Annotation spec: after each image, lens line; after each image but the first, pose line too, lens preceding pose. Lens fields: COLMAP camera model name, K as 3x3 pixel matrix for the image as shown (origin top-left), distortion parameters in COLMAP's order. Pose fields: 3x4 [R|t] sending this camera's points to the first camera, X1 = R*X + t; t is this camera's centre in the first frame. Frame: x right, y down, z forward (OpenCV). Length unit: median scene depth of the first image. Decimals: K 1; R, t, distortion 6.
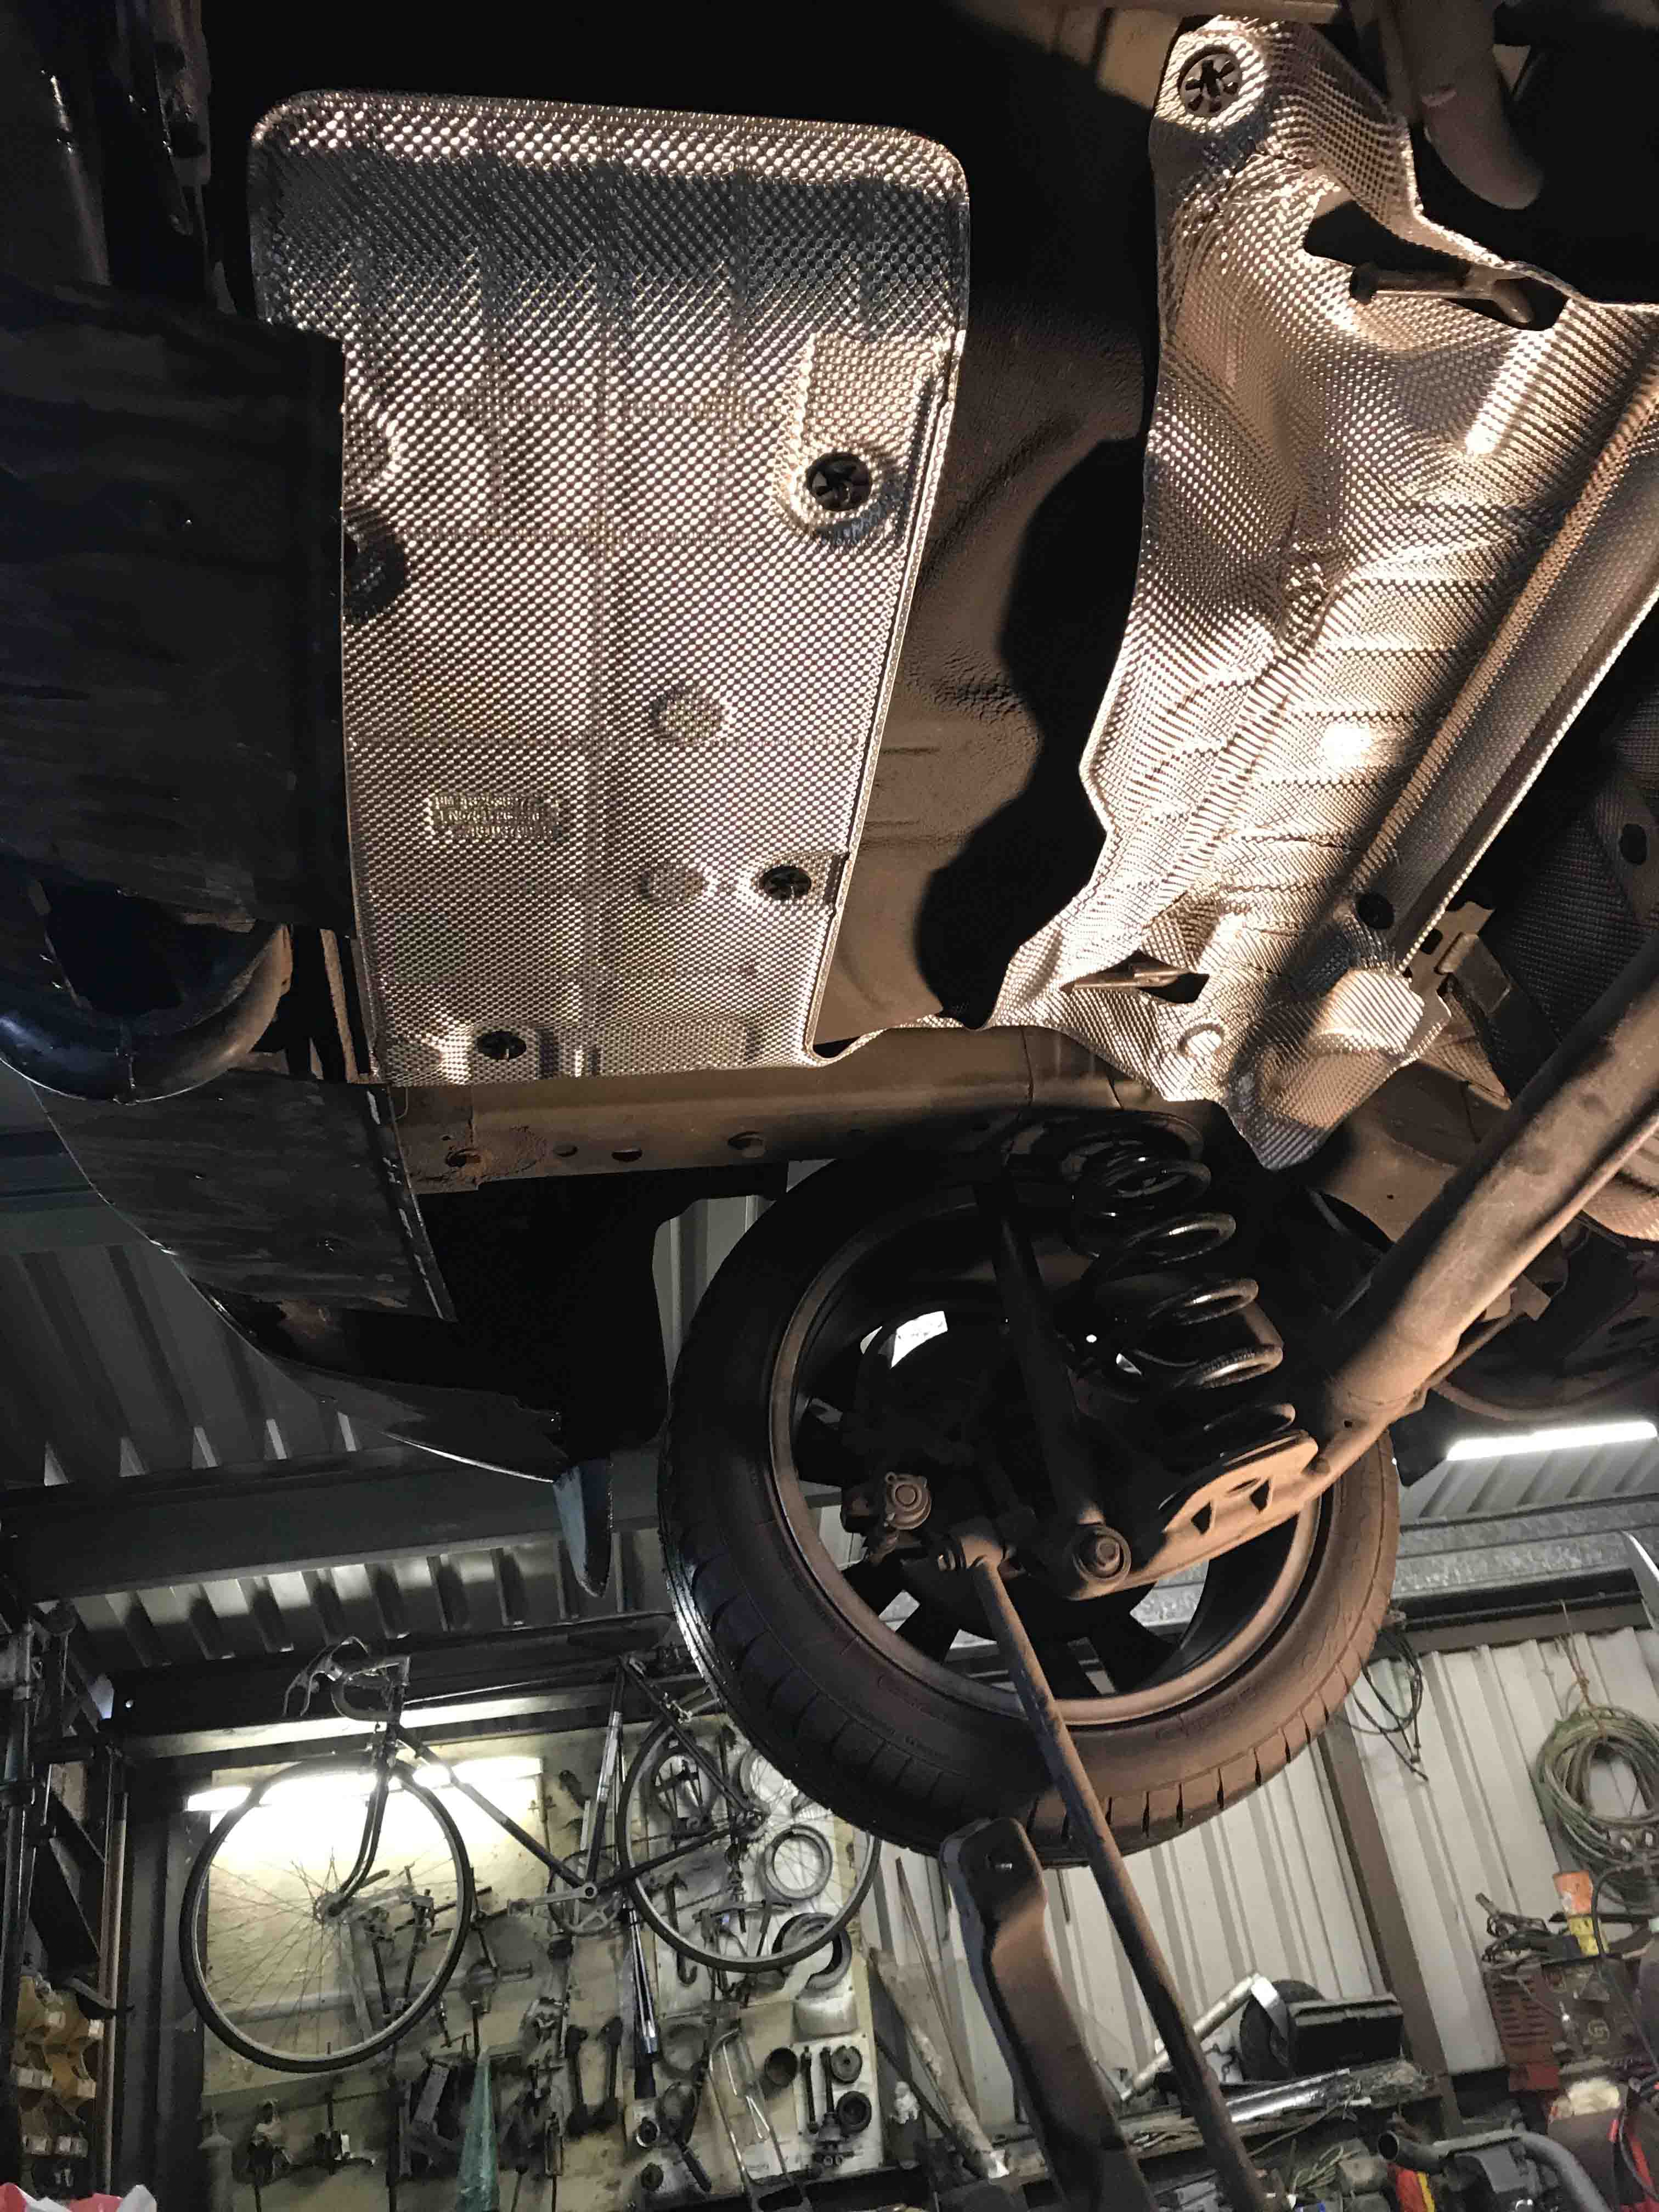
lens RADIAL K [[1798.6, 0, 881.3], [0, 1798.6, 1120.9], [0, 0, 1]] dist [0.028435, -0.025153]
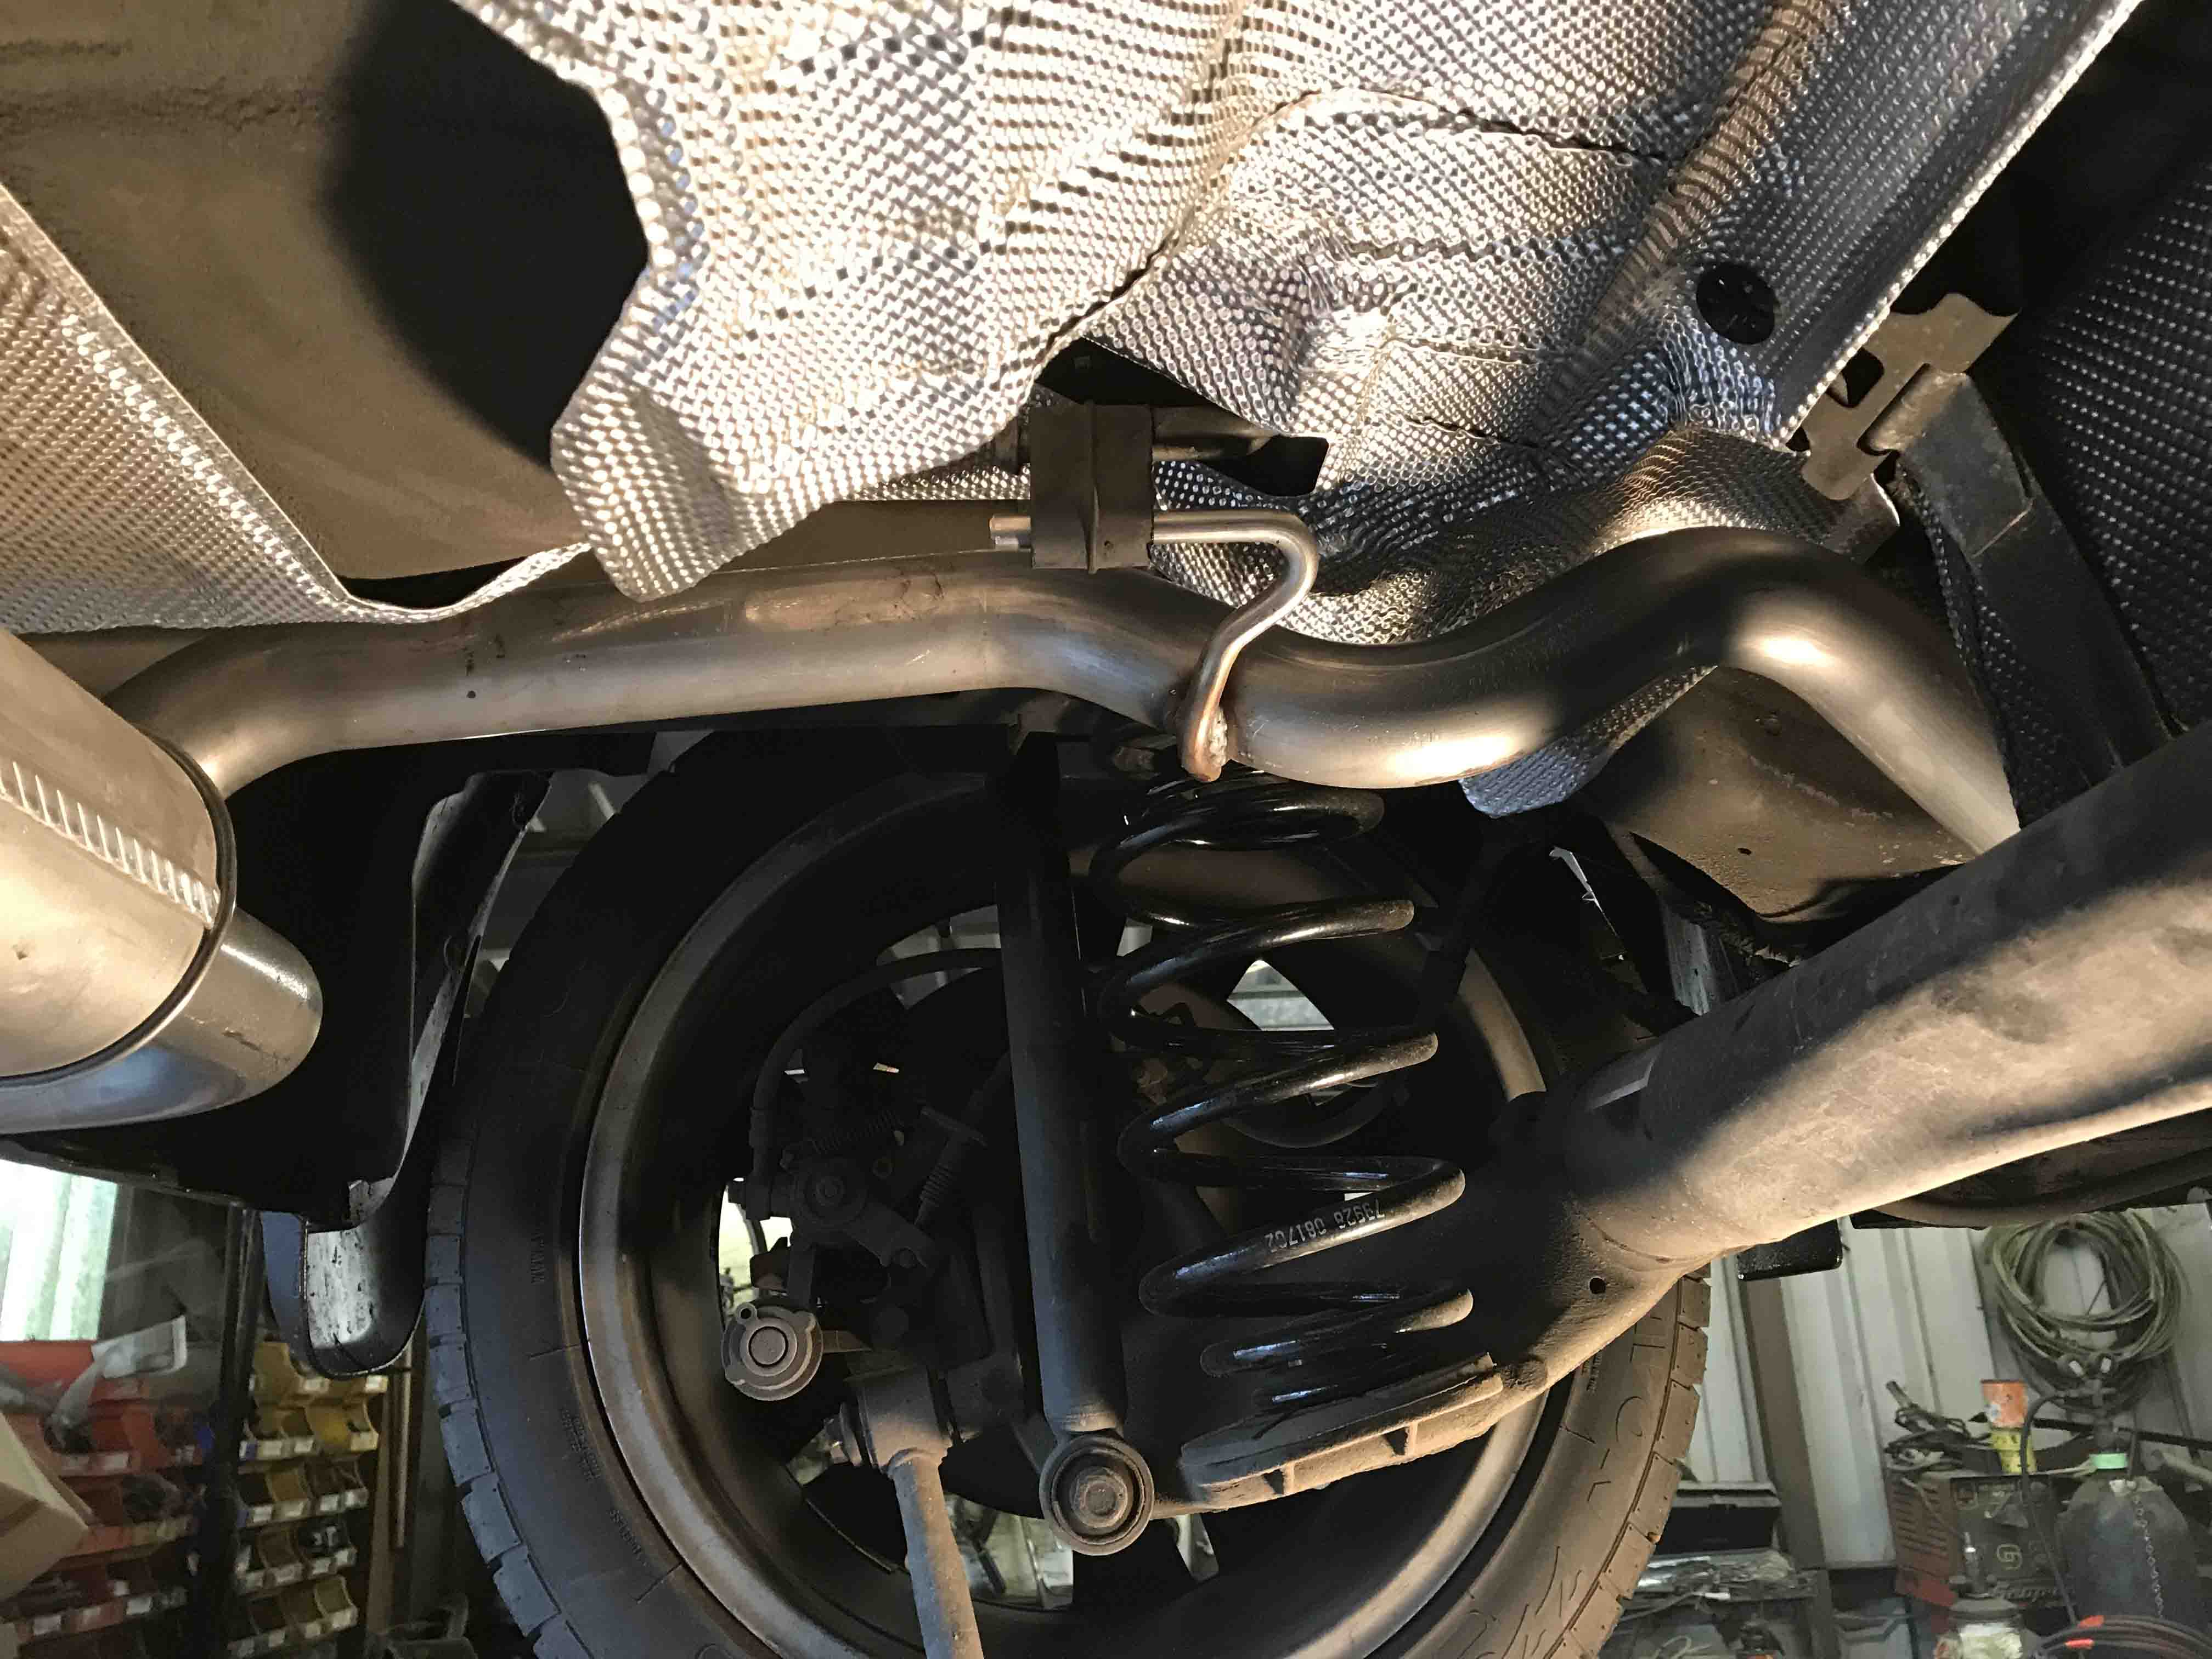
lens RADIAL K [[1798.6, 0, 1118.7], [0, 1798.6, 810.9], [0, 0, 1]] dist [0.028435, -0.025153]
pose [[0.988678, 0.068961, -0.133269, 0.066968], [-0.037606, 0.973668, 0.224847, -0.030598], [0.145265, -0.217290, 0.965237, 0.183764]]
